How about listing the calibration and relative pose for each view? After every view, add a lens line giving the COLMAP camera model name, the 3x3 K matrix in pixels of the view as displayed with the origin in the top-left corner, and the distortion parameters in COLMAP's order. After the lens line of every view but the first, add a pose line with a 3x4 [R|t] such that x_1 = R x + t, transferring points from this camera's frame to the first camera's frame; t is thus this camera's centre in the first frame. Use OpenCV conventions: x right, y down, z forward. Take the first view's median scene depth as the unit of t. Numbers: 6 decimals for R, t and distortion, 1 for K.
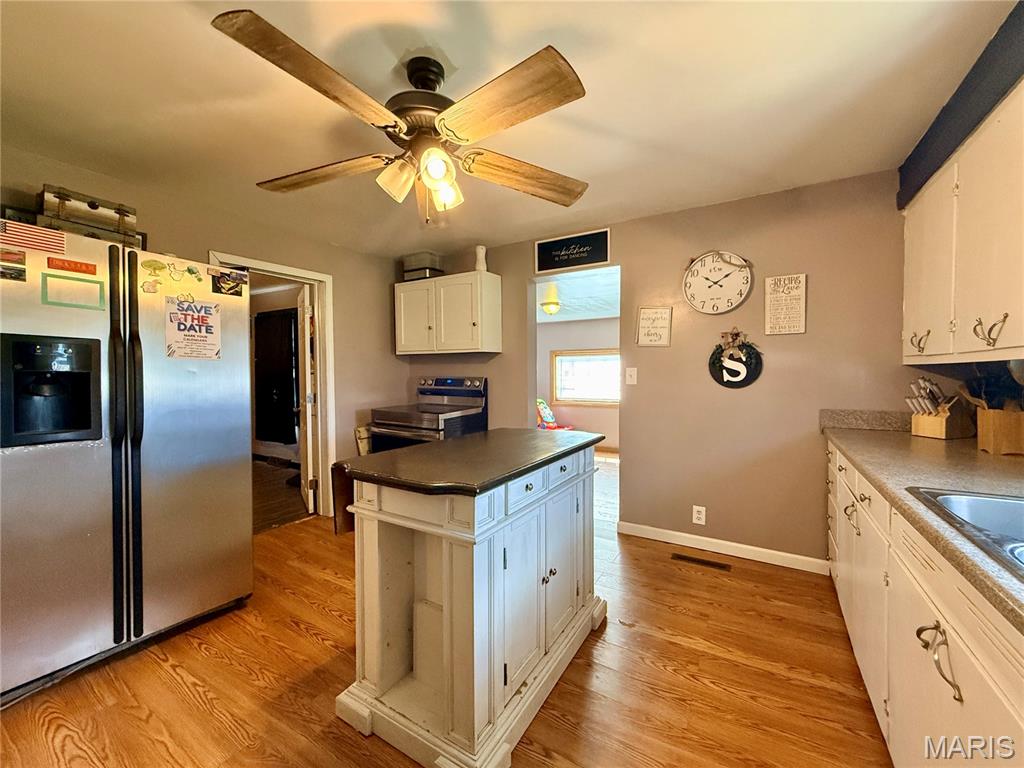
lens RADIAL K [[409.2, 0, 509.6], [0, 409.2, 382.4], [0, 0, 1]] dist [0.000159, 0.000535]
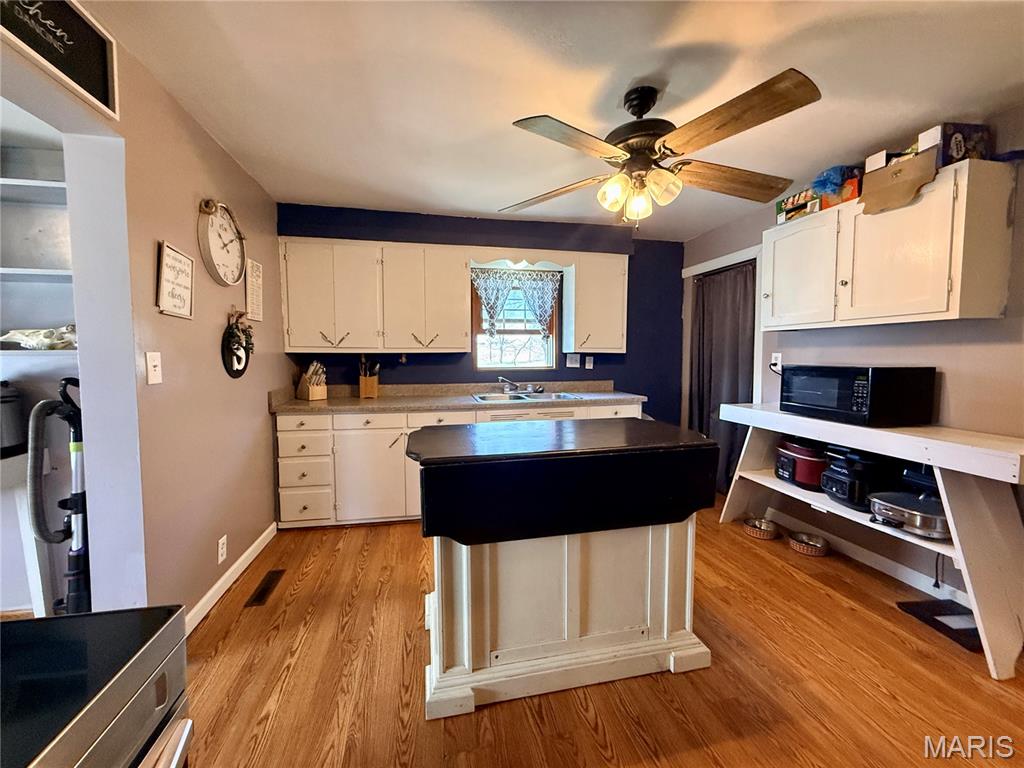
lens RADIAL K [[409.2, 0, 509.6], [0, 409.2, 382.4], [0, 0, 1]] dist [0.000159, 0.000535]
pose [[-0.685107, -0.048028, 0.726857, -0.531898], [0.020952, 0.996112, 0.085567, -0.043104], [-0.728141, 0.073852, -0.681437, 1.359072]]
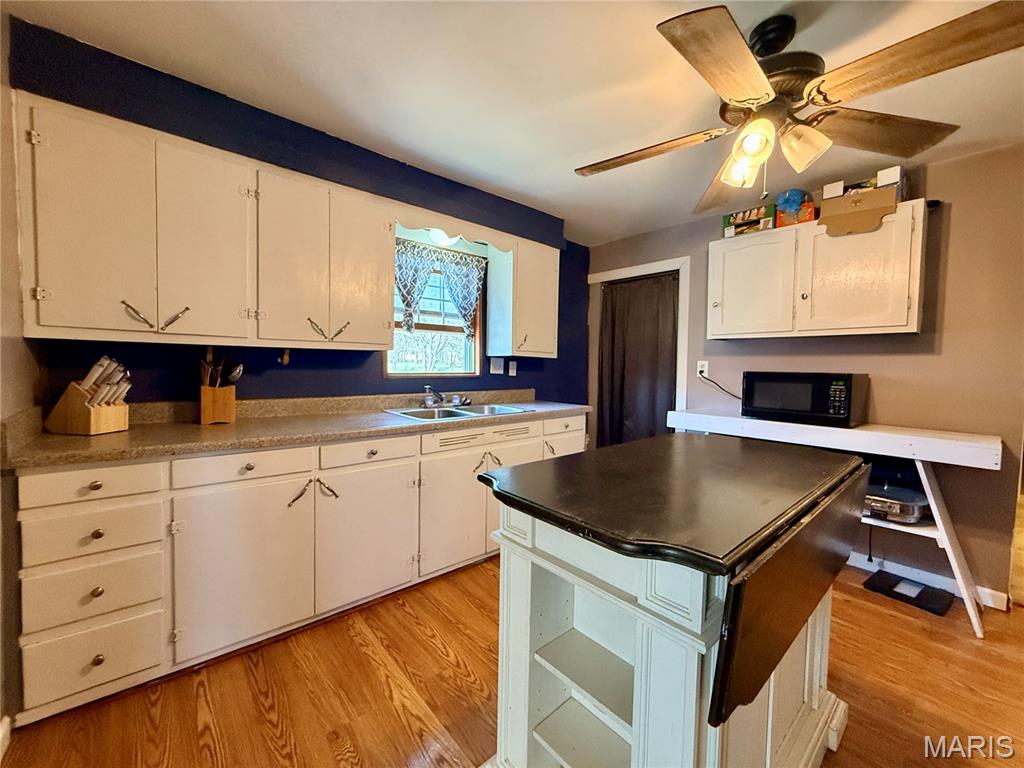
lens RADIAL K [[409.2, 0, 509.6], [0, 409.2, 382.4], [0, 0, 1]] dist [0.000159, 0.000535]
pose [[-0.952662, -0.028040, 0.302737, 0.036861], [-0.008355, 0.997776, 0.066123, -0.019955], [-0.303918, 0.060463, -0.950778, 1.353000]]
